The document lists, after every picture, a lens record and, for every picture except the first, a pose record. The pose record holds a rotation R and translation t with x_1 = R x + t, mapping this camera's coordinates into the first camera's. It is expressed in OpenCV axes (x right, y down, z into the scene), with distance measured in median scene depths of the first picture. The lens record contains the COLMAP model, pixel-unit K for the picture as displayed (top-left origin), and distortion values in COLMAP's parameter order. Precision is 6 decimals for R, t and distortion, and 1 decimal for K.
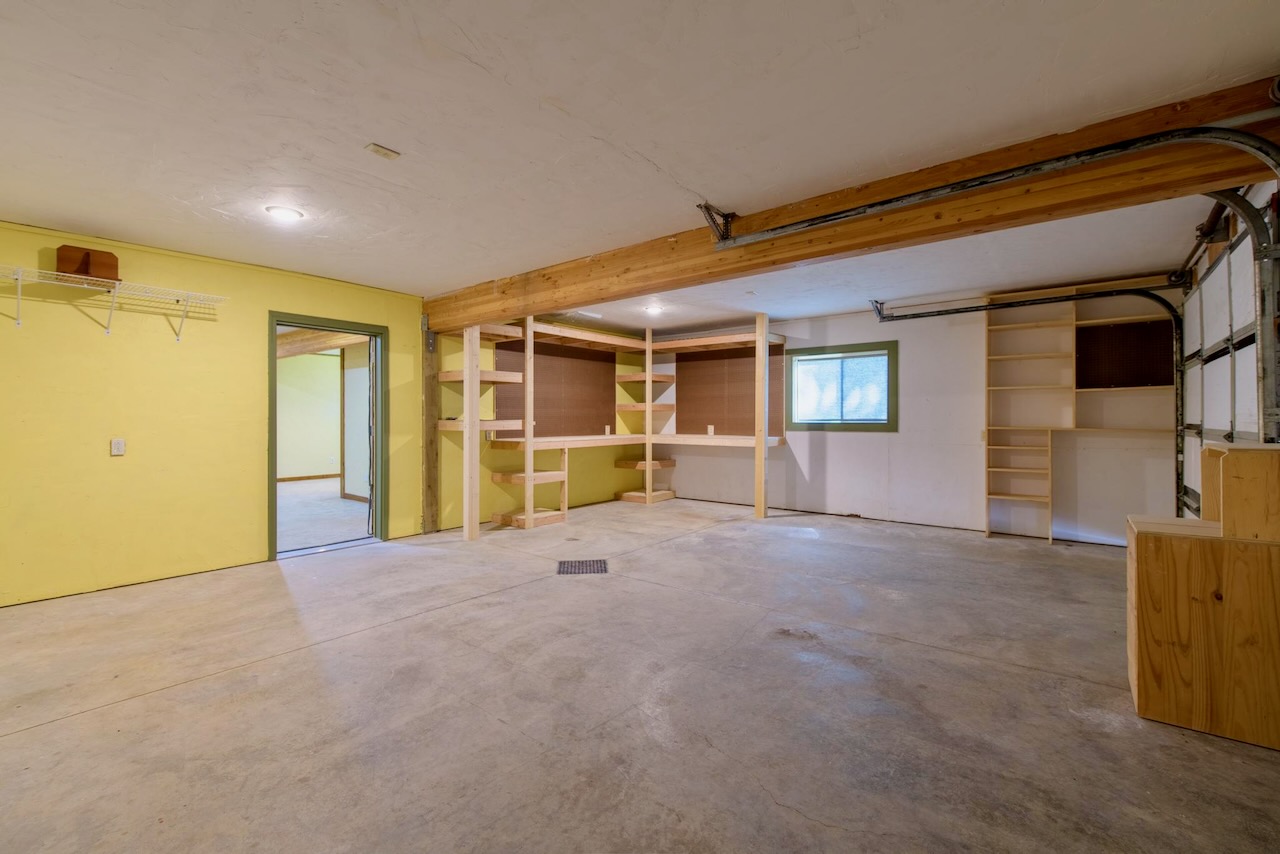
lens RADIAL K [[552.3, 0, 645.7], [0, 552.3, 425.2], [0, 0, 1]] dist [0.010621, -0.001577]
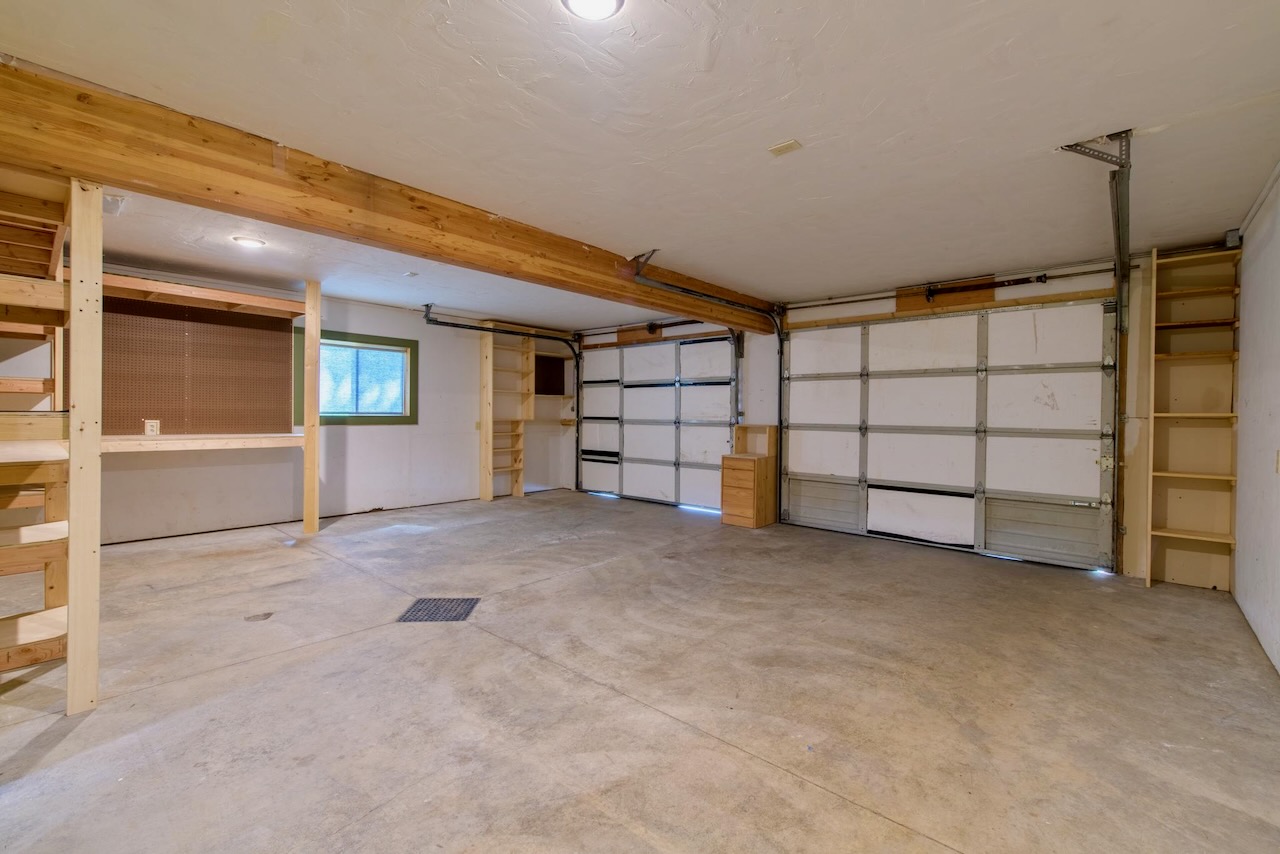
lens RADIAL K [[552.3, 0, 645.5], [0, 552.3, 419.9], [0, 0, 1]] dist [0.010621, -0.001577]
pose [[0.041294, -0.008129, 0.999114, -1.093586], [0.002785, 0.999964, 0.008021, -0.007516], [-0.999143, 0.002452, 0.041315, 0.885853]]
